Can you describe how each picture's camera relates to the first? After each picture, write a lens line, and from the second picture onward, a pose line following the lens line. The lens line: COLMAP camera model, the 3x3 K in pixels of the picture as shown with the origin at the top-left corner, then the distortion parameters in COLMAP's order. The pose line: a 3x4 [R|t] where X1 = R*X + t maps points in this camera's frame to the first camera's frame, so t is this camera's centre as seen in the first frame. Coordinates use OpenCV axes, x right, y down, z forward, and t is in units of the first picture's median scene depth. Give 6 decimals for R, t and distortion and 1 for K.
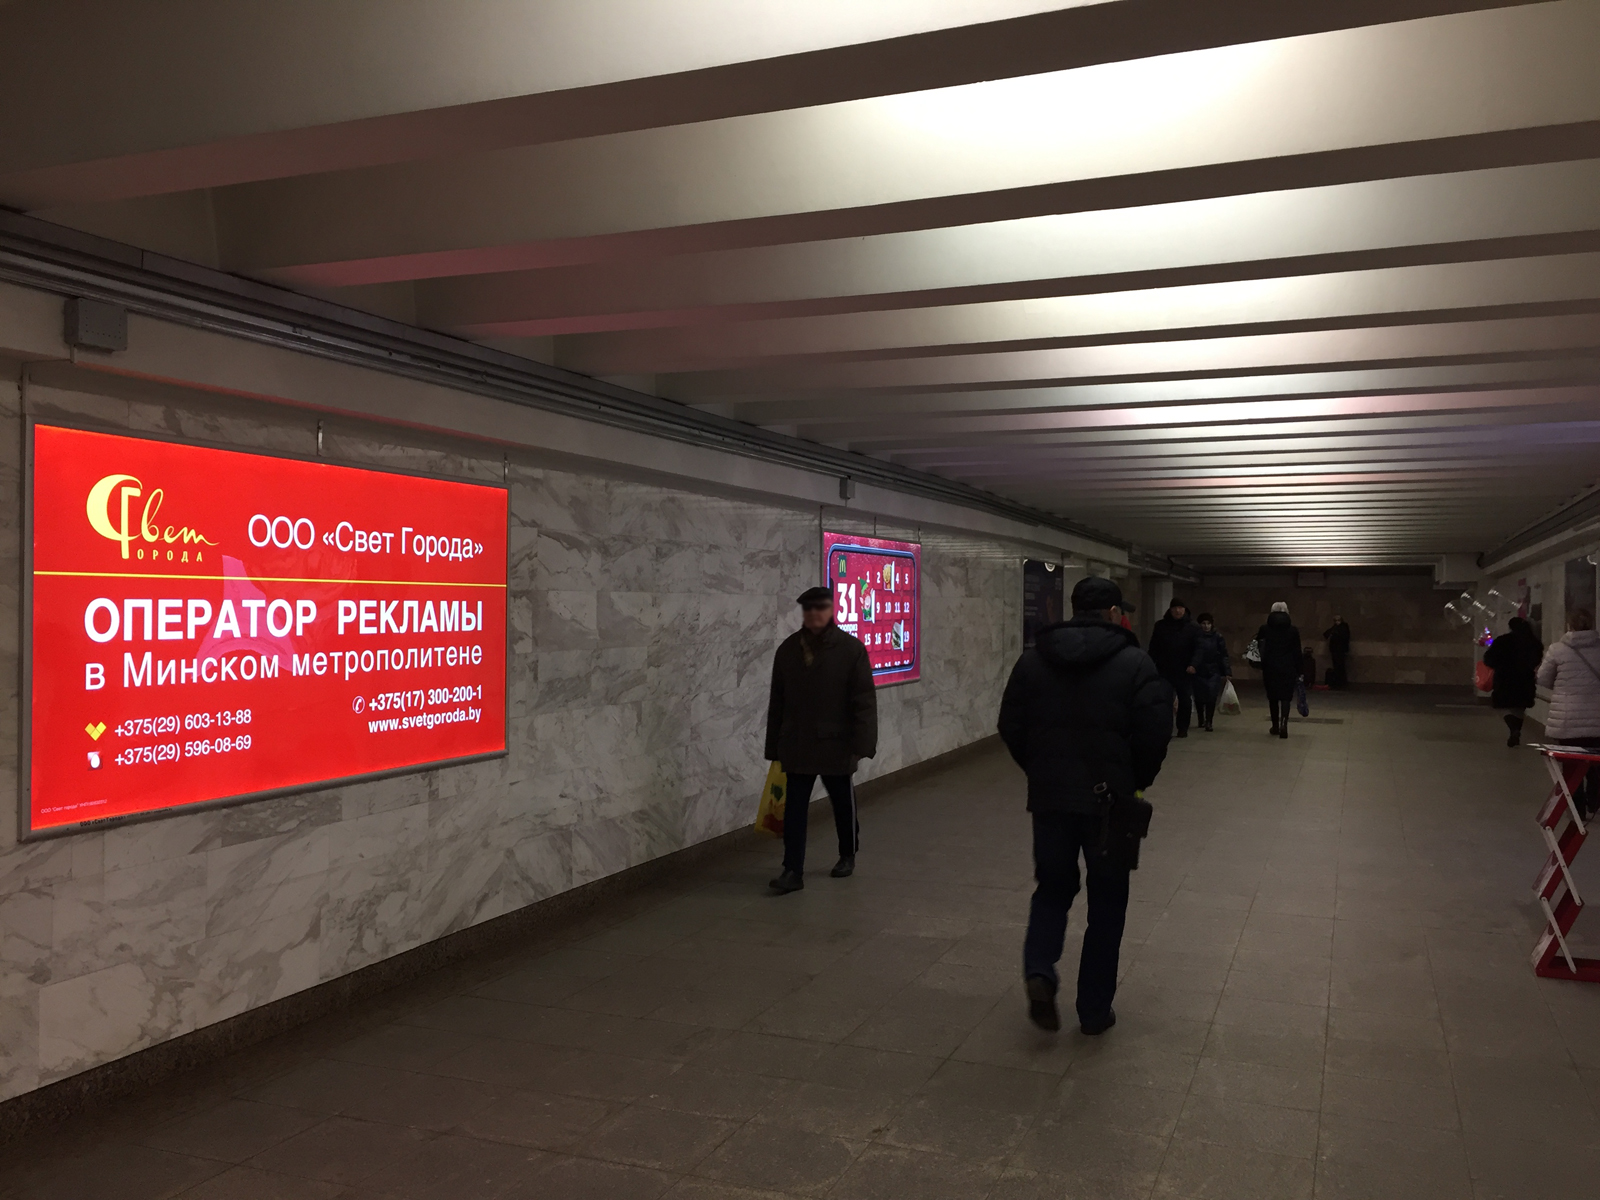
lens RADIAL K [[1375.1, 0, 800.4], [0, 1375.1, 595.9], [0, 0, 1]] dist [0.080238, -0.094250]
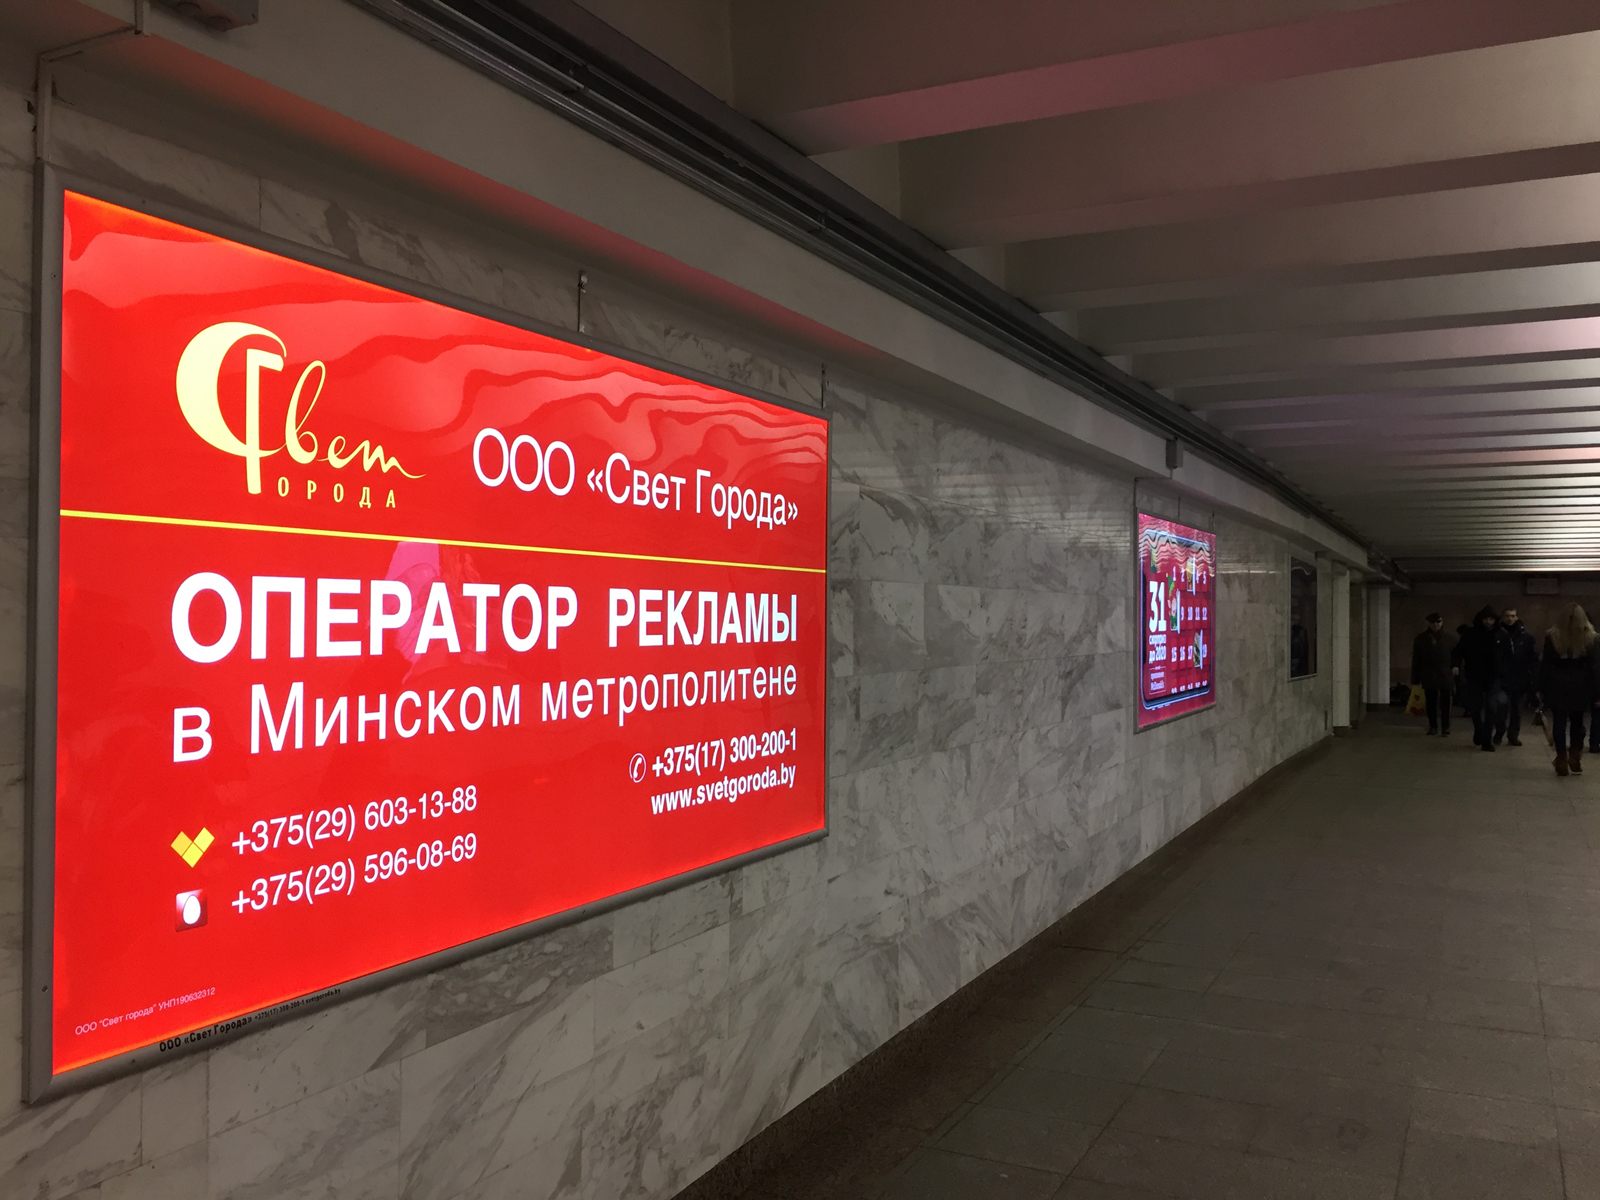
lens RADIAL K [[1380.0, 0, 807.3], [0, 1380.0, 594.3], [0, 0, 1]] dist [0.080330, -0.086178]
pose [[0.997426, -0.002507, -0.071662, -0.141812], [0.001747, 0.999941, -0.010678, 0.008173], [0.071685, 0.010526, 0.997372, 0.291829]]
